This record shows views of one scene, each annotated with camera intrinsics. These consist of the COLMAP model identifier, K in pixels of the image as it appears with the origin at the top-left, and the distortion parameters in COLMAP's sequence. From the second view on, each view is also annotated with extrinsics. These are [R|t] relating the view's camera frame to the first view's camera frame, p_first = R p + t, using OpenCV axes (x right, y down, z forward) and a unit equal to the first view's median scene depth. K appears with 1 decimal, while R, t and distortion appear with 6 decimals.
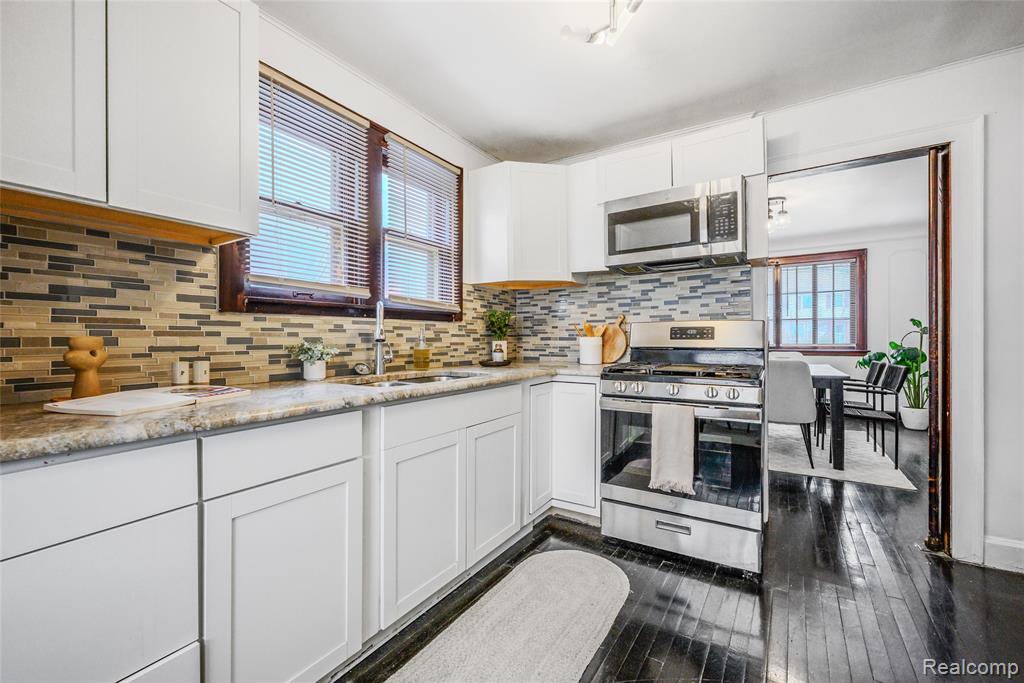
lens RADIAL K [[422.3, 0, 508.0], [0, 422.3, 338.8], [0, 0, 1]] dist [0.001337, 0.000423]
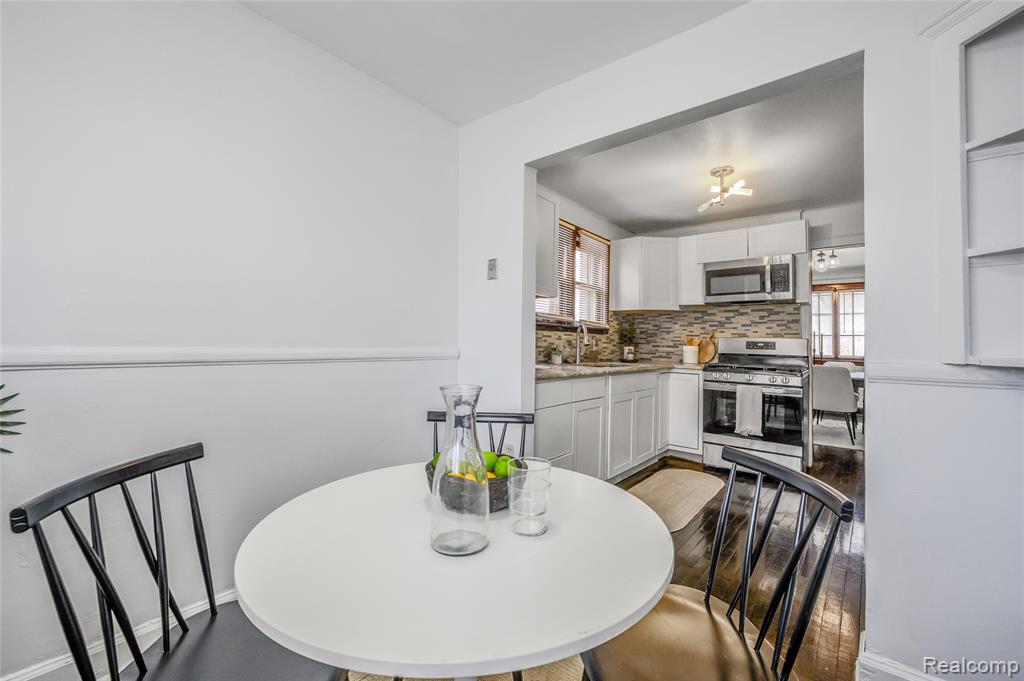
lens RADIAL K [[416.0, 0, 508.8], [0, 416.0, 326.8], [0, 0, 1]] dist [0.001424, 0.000417]
pose [[0.991345, 0.022371, -0.129363, -0.356356], [-0.027520, 0.998893, -0.038156, 0.003049], [0.128366, 0.041386, 0.990863, -0.796066]]
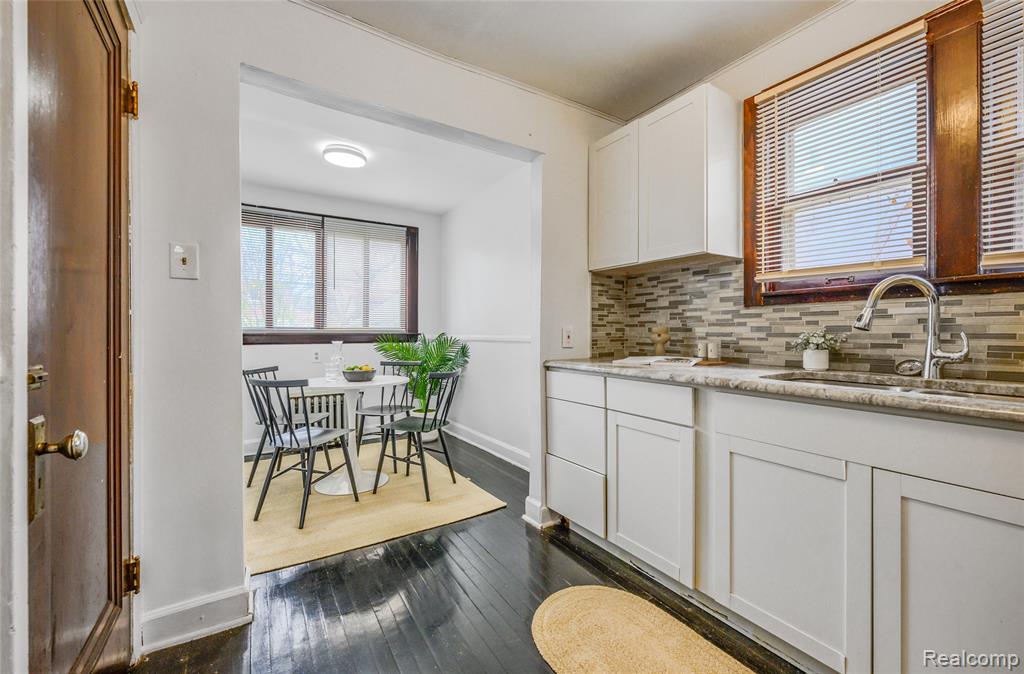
lens RADIAL K [[416.0, 0, 515.9], [0, 416.0, 333.4], [0, 0, 1]] dist [0.001424, 0.000417]
pose [[-0.415983, 0.006599, -0.909348, 0.565540], [0.001738, 0.999978, 0.006462, 0.005863], [0.909371, 0.001107, -0.415985, 0.643177]]
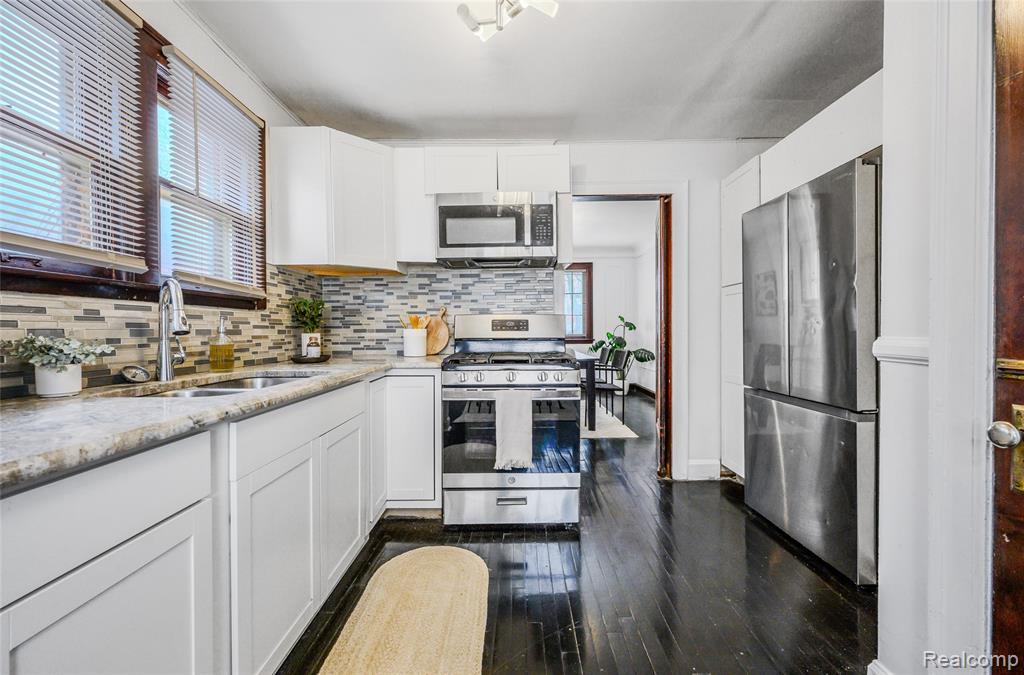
lens RADIAL K [[416.0, 0, 508.6], [0, 416.0, 335.0], [0, 0, 1]] dist [0.001424, 0.000417]
pose [[0.843694, -0.008256, 0.536761, -0.183978], [0.003749, 0.999948, 0.009487, 0.002534], [-0.536811, -0.005992, 0.843681, 0.086998]]
